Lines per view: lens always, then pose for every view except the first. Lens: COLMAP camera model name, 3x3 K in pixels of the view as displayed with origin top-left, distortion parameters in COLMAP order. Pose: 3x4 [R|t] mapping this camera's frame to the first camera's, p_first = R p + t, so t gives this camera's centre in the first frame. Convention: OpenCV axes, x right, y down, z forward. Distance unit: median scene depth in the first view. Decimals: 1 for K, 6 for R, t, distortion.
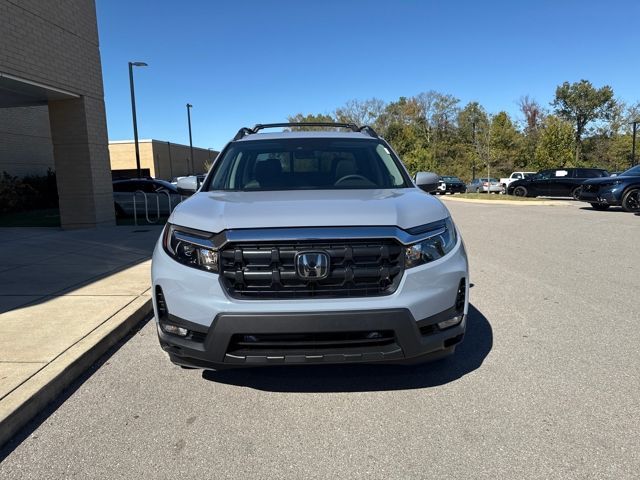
lens RADIAL K [[449.9, 0, 325.2], [0, 449.9, 237.4], [0, 0, 1]] dist [0.034675, -0.047847]
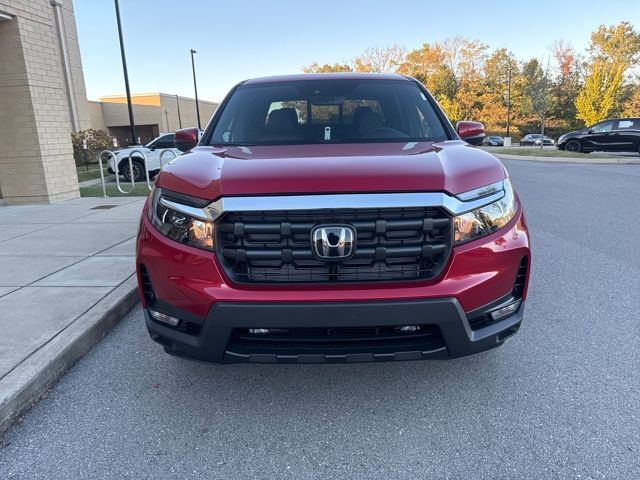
lens RADIAL K [[449.9, 0, 325.2], [0, 449.9, 237.4], [0, 0, 1]] dist [0.034675, -0.047847]
pose [[0.999317, -0.000876, -0.036934, -0.007519], [0.004373, 0.995496, 0.094705, -0.011240], [0.036685, -0.094802, 0.994820, 0.121116]]
